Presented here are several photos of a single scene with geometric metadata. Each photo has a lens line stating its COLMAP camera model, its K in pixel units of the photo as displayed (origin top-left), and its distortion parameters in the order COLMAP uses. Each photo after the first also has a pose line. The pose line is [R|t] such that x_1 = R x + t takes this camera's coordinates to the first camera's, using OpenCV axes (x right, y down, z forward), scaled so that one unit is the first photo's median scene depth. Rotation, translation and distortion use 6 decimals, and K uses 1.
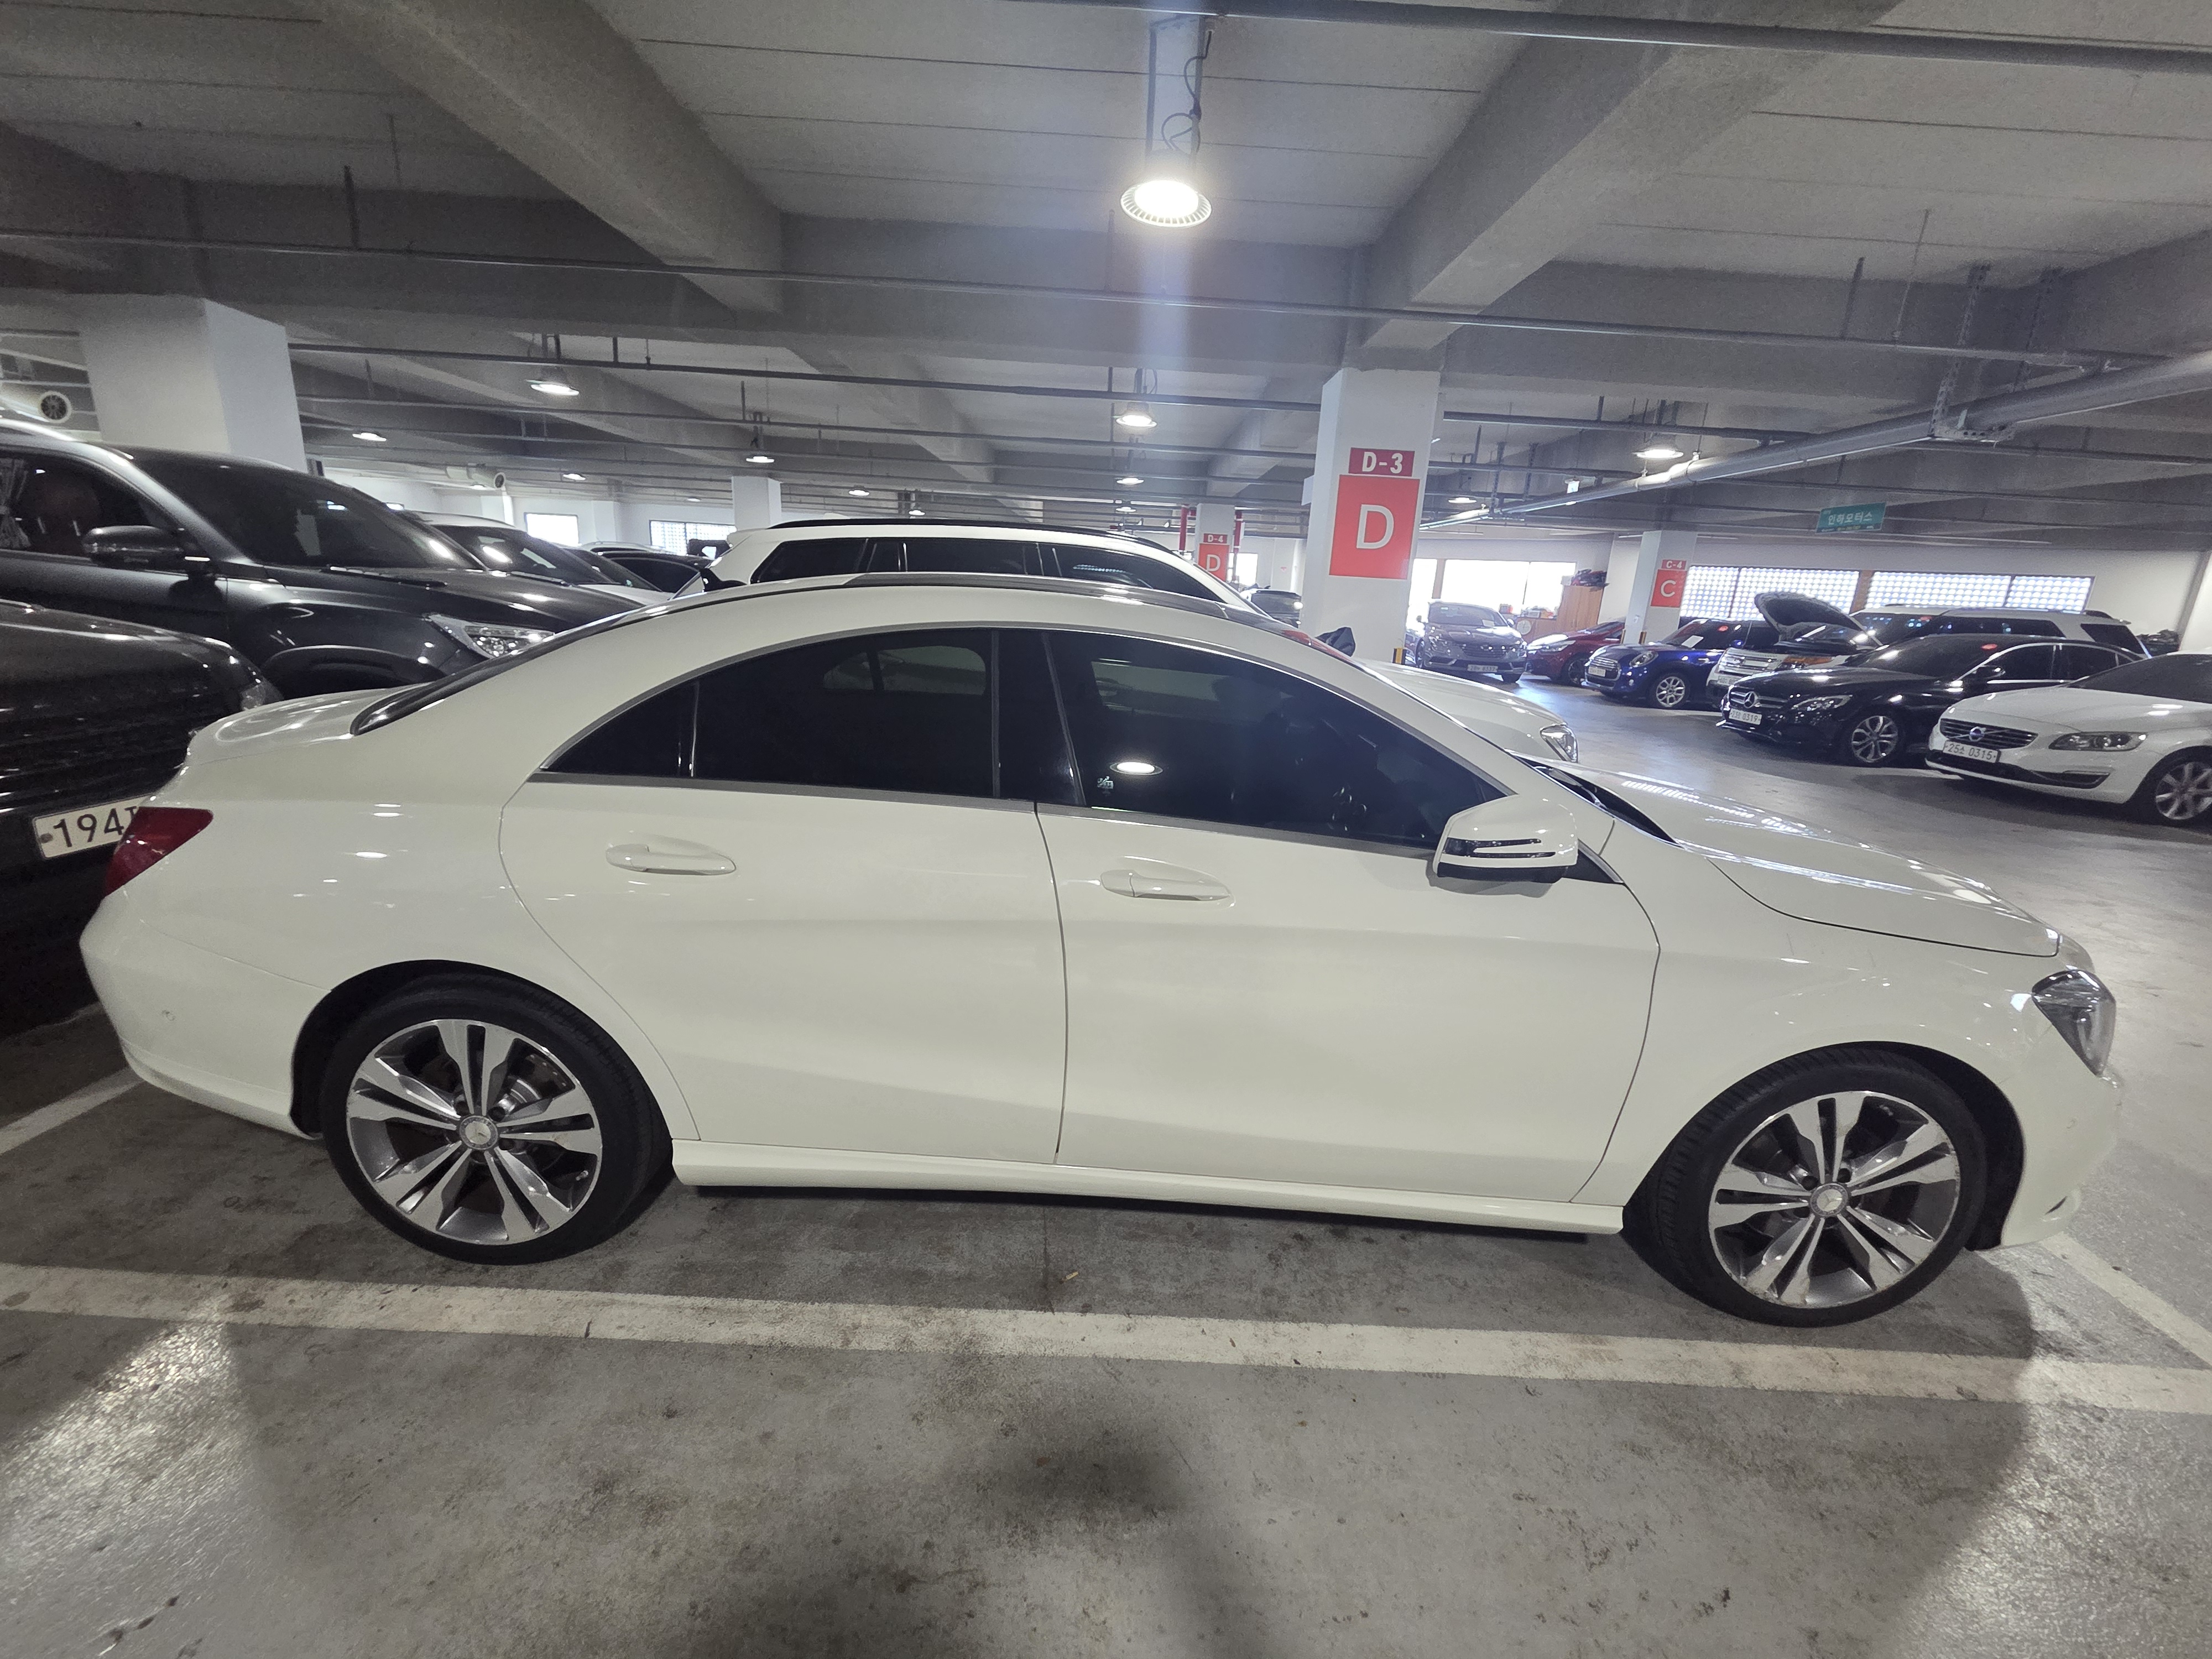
lens RADIAL K [[910.0, 0, 1114.1], [0, 910.0, 793.4], [0, 0, 1]] dist [-0.002251, 0.001043]
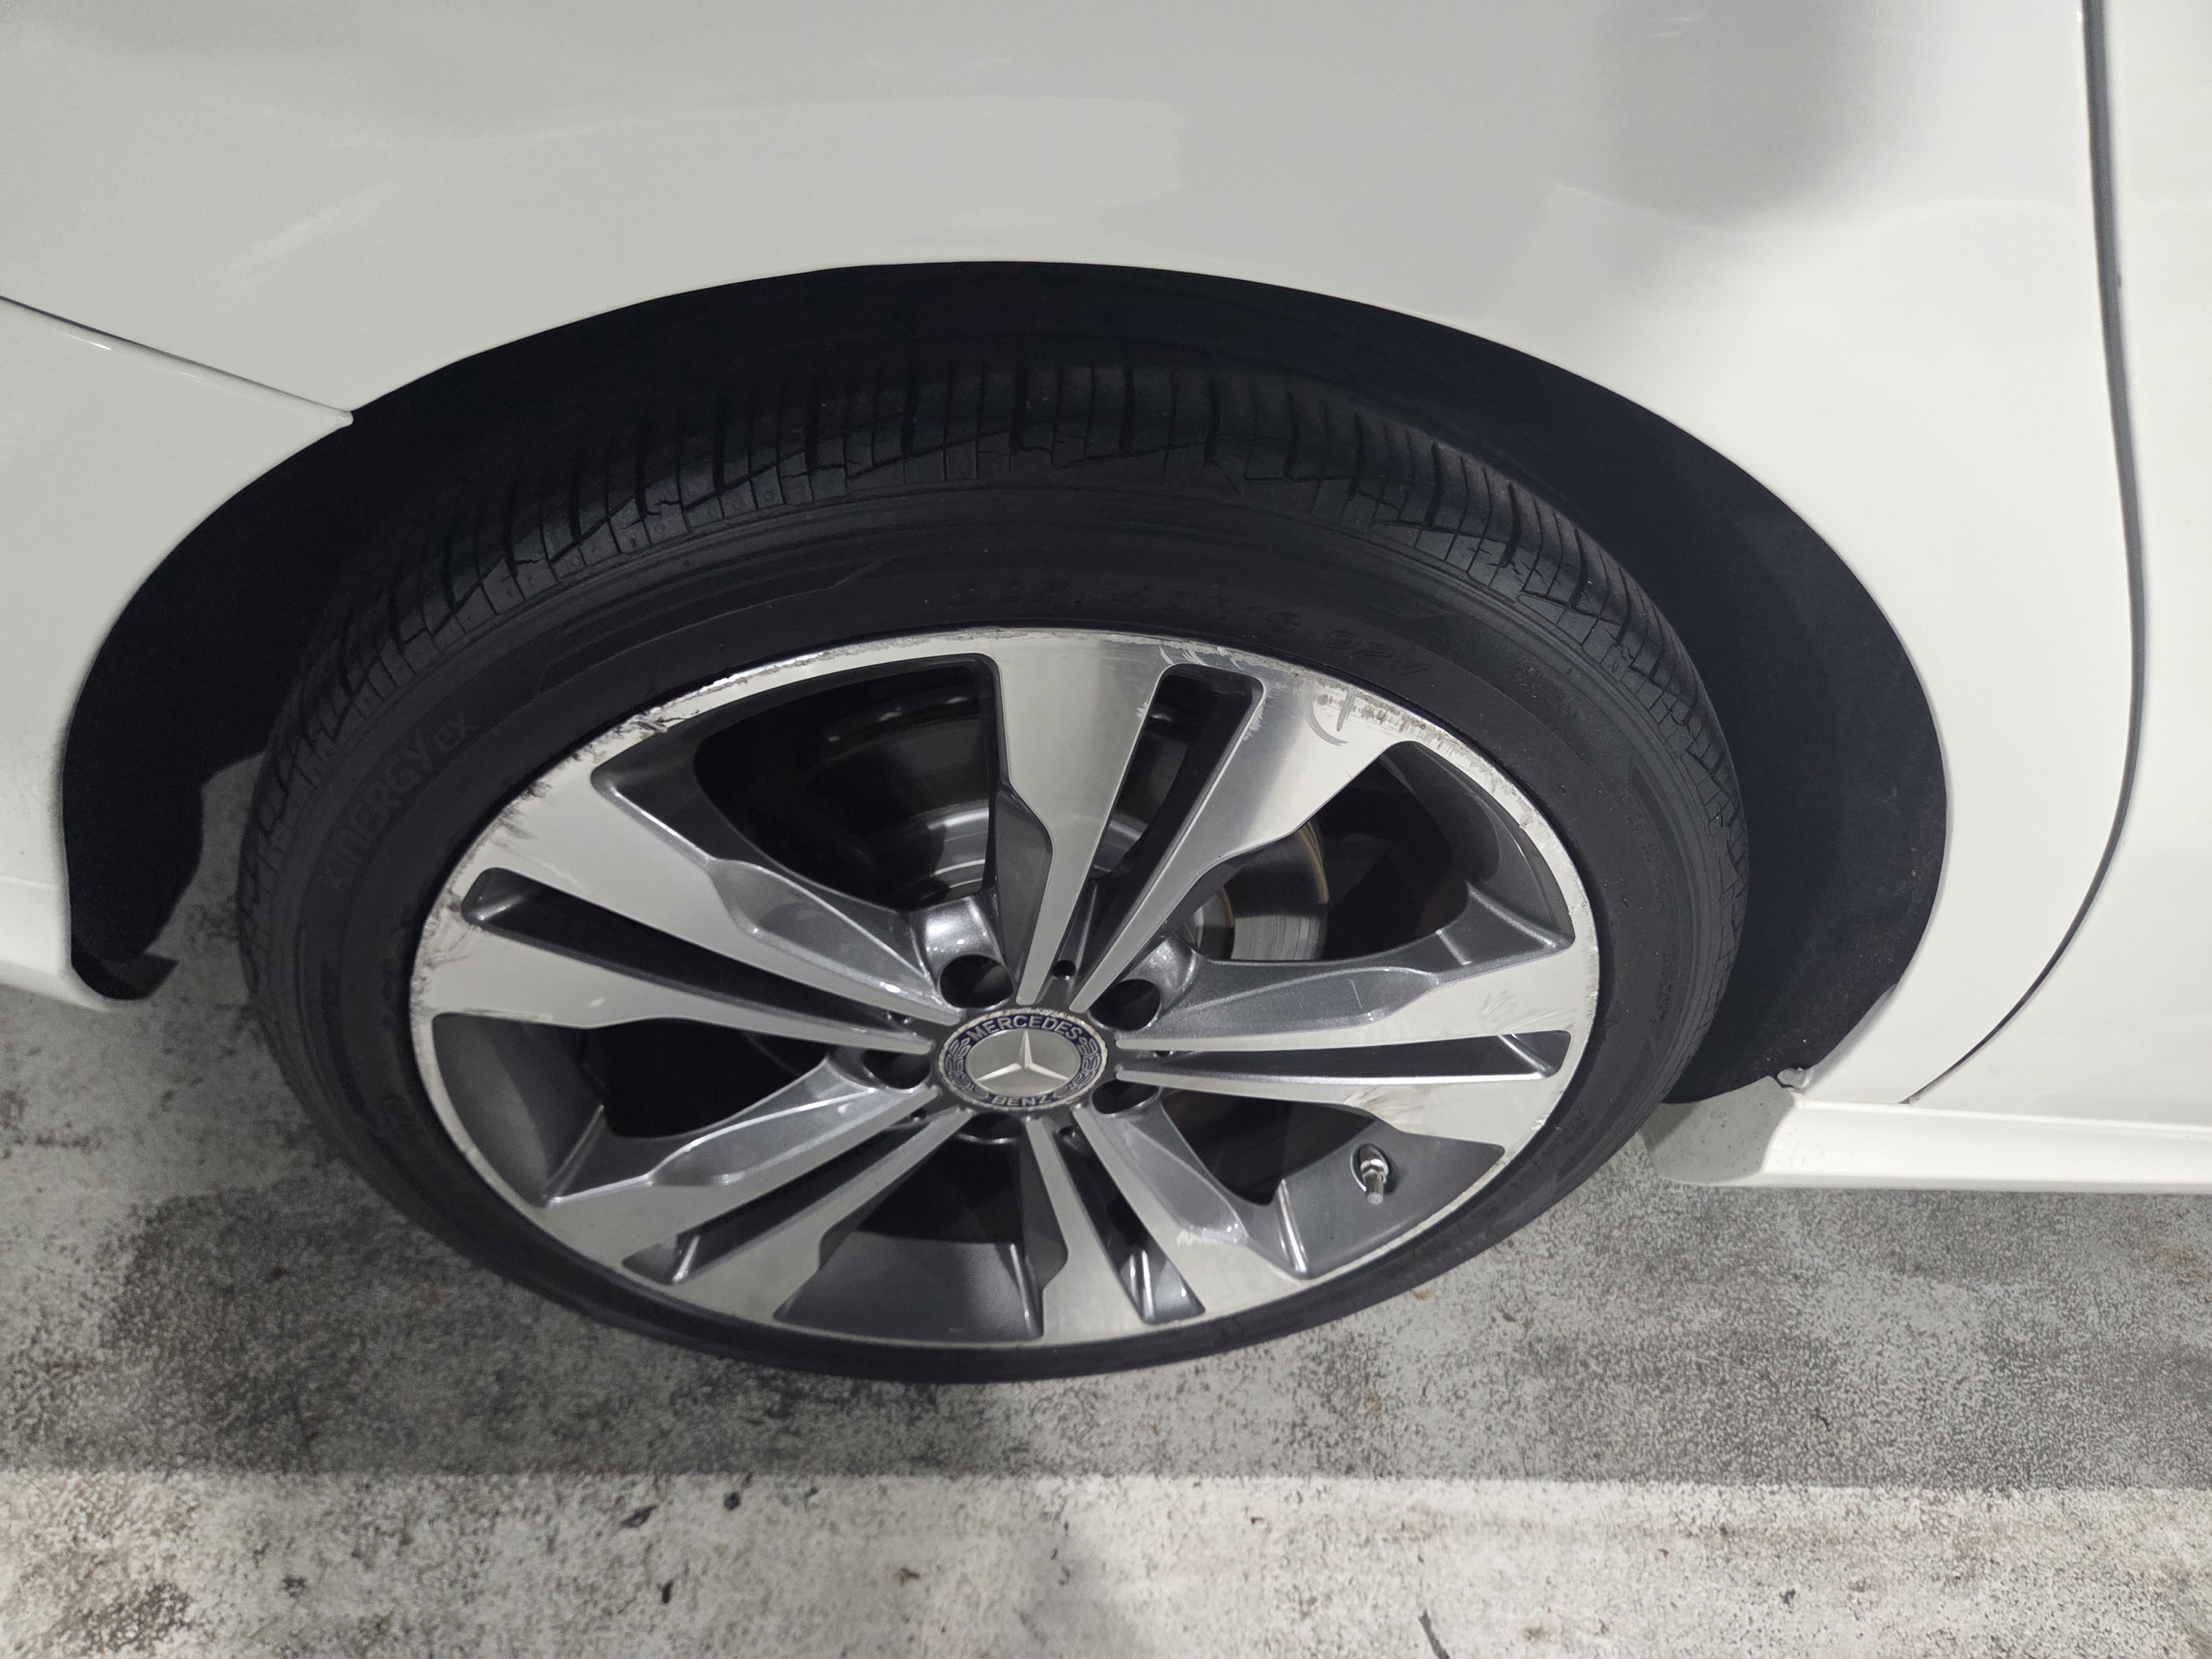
lens RADIAL K [[1521.2, 0, 1108.0], [0, 1521.2, 791.2], [0, 0, 1]] dist [0.052480, -0.054182]
pose [[0.988499, 0.053647, 0.141395, -0.735634], [-0.119744, 0.848710, 0.515124, 0.120041], [-0.092368, -0.526131, 0.845373, 0.716083]]
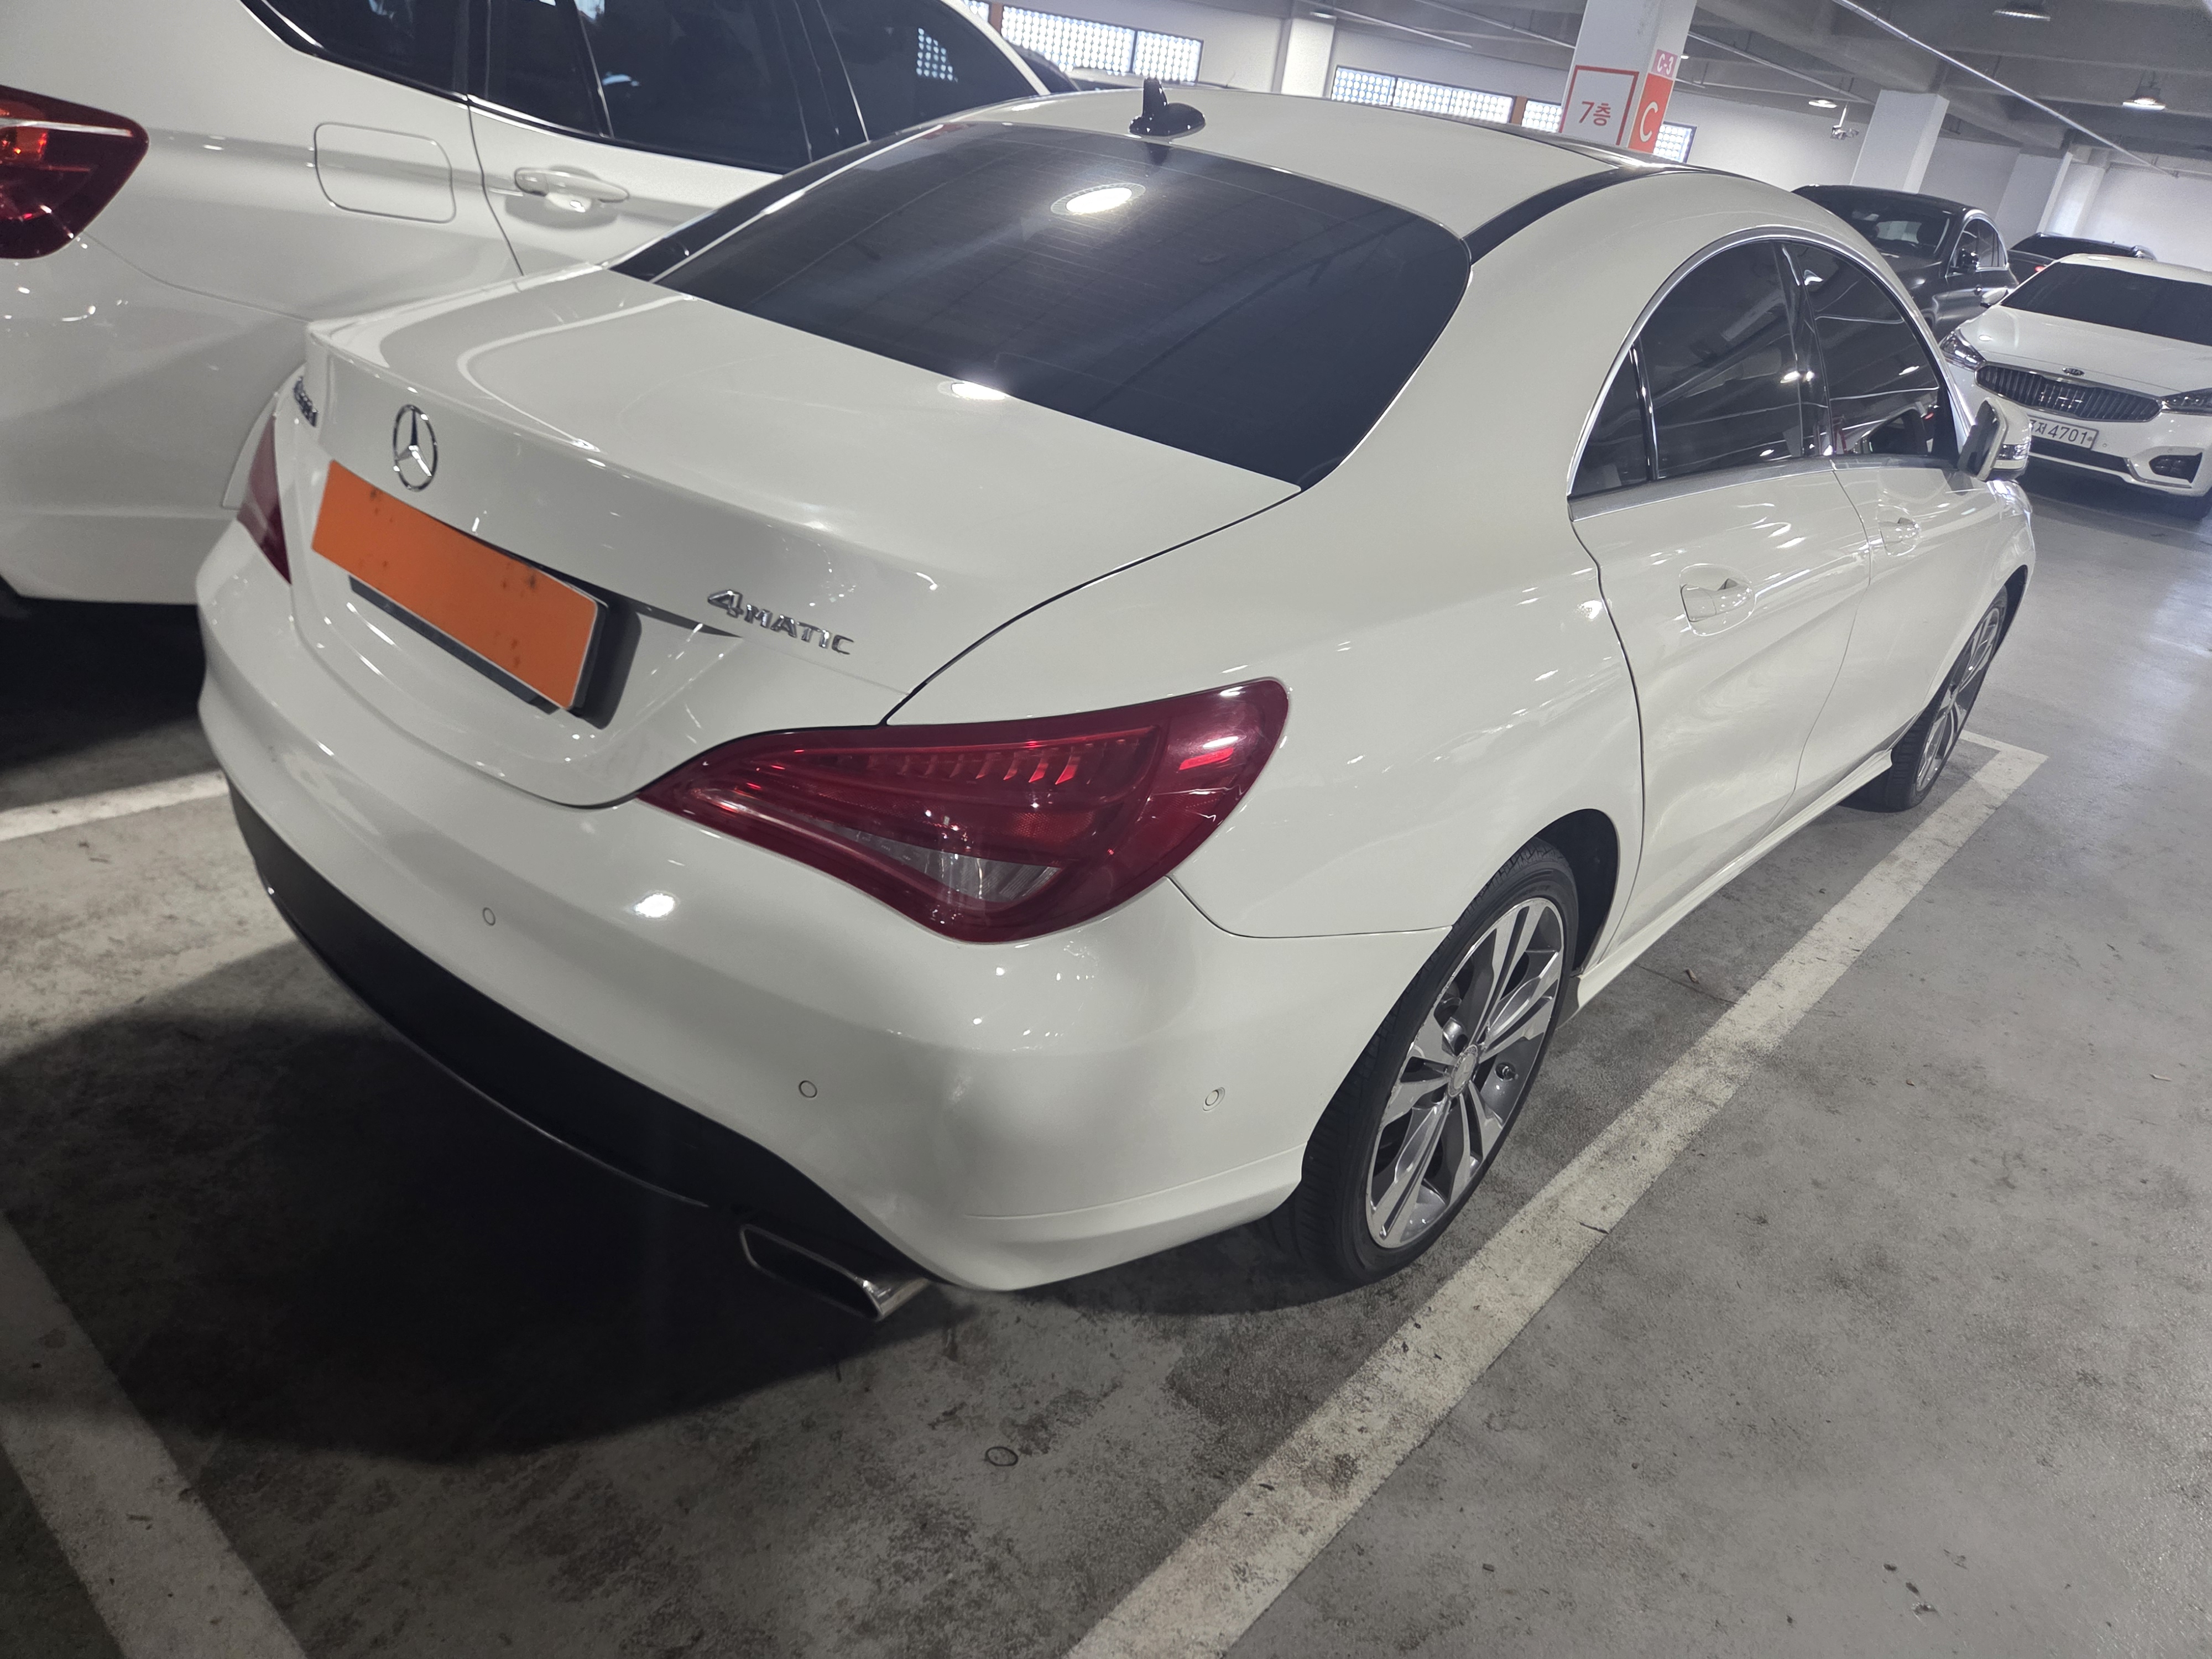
lens RADIAL K [[1521.2, 0, 1103.1], [0, 1521.2, 815.5], [0, 0, 1]] dist [0.052480, -0.054182]
pose [[0.647458, -0.282254, 0.707906, -1.589397], [0.064304, 0.945808, 0.318297, -0.162681], [-0.759383, -0.160562, 0.630521, 0.539043]]
